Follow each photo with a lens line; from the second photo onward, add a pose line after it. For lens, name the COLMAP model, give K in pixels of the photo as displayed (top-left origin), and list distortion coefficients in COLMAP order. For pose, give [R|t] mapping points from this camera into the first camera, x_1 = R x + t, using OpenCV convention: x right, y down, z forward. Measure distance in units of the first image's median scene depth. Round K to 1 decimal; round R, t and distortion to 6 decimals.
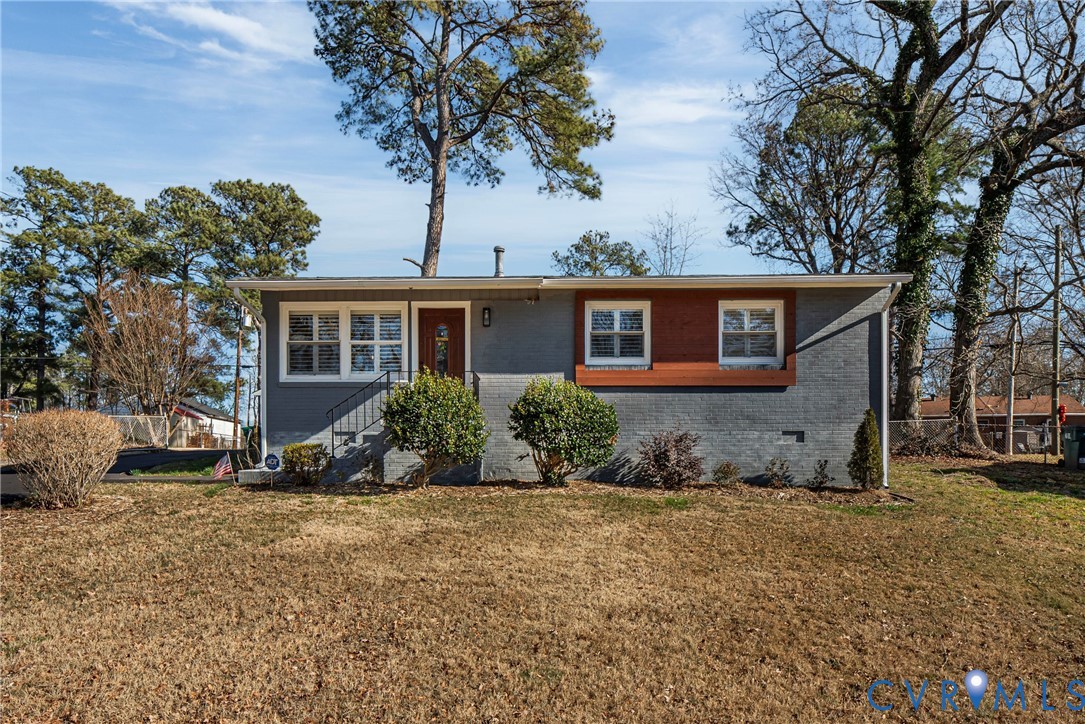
lens RADIAL K [[731.0, 0, 542.5], [0, 731.0, 362.0], [0, 0, 1]] dist [-0.001355, 0.000759]
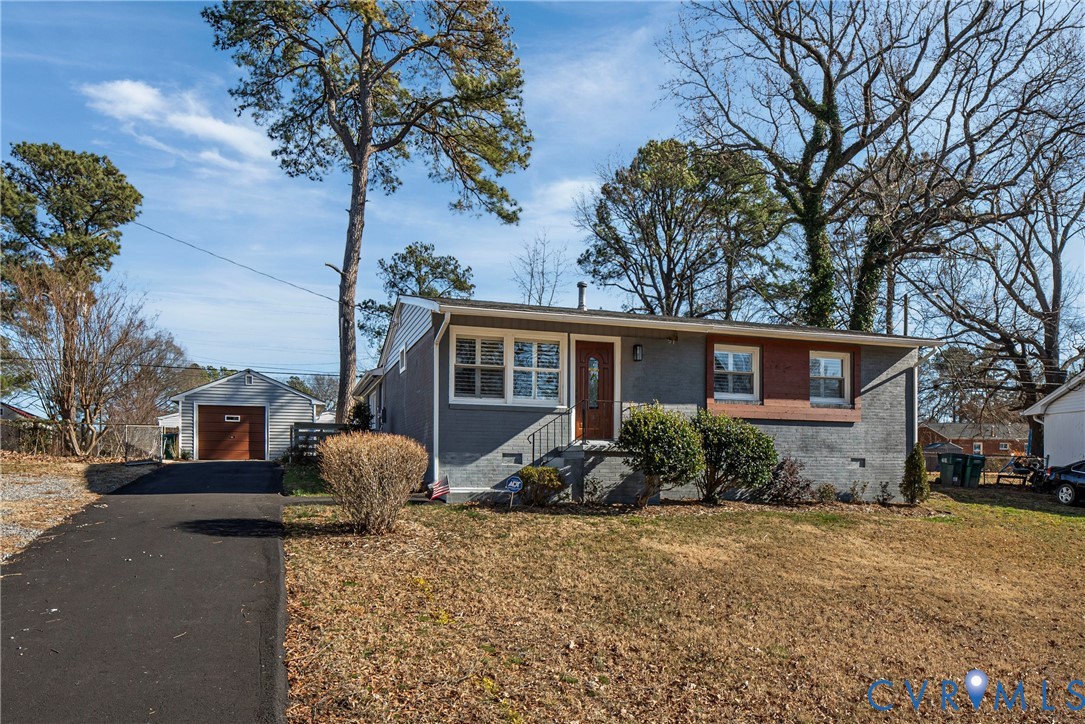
lens RADIAL K [[725.5, 0, 542.5], [0, 725.5, 362.0], [0, 0, 1]] dist [0.028120, 0.000204]
pose [[0.941316, 0.055707, 0.332899, -0.576316], [-0.051772, 0.998445, -0.020688, -0.016241], [-0.333534, 0.002239, 0.942736, -0.001426]]
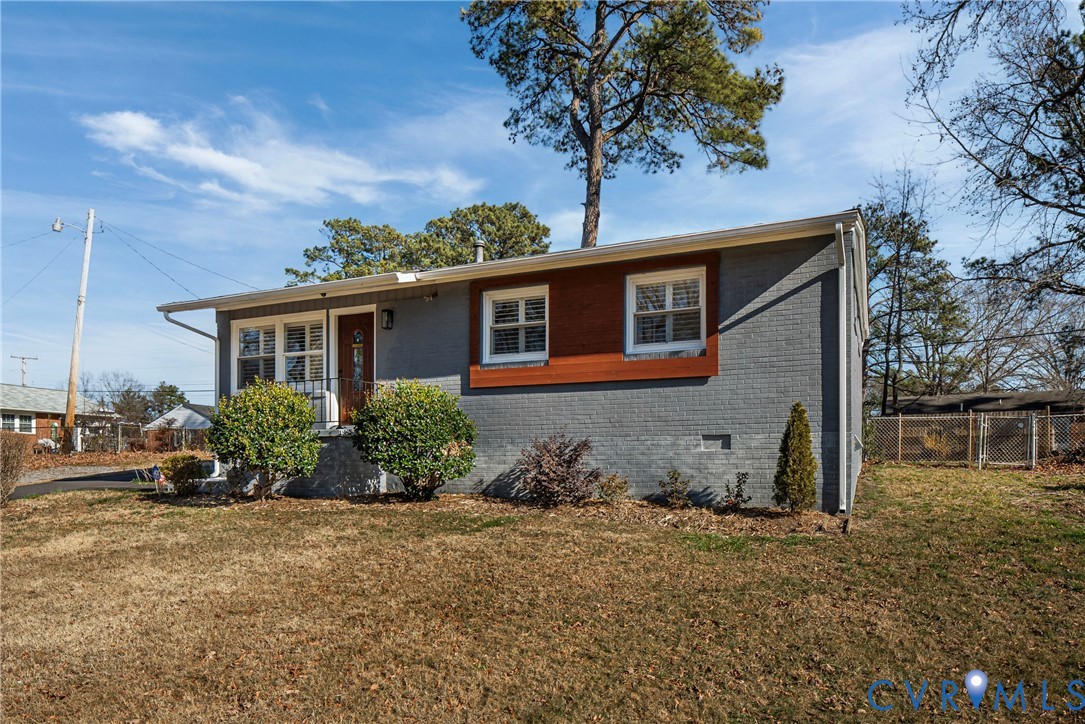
lens RADIAL K [[773.1, 0, 542.0], [0, 773.1, 381.1], [0, 0, 1]] dist [-0.002658, -0.000720]
pose [[0.909189, -0.048121, -0.413593, 0.499679], [0.052554, 0.998618, -0.000662, 0.028111], [0.413054, -0.021134, 0.910461, 0.178309]]
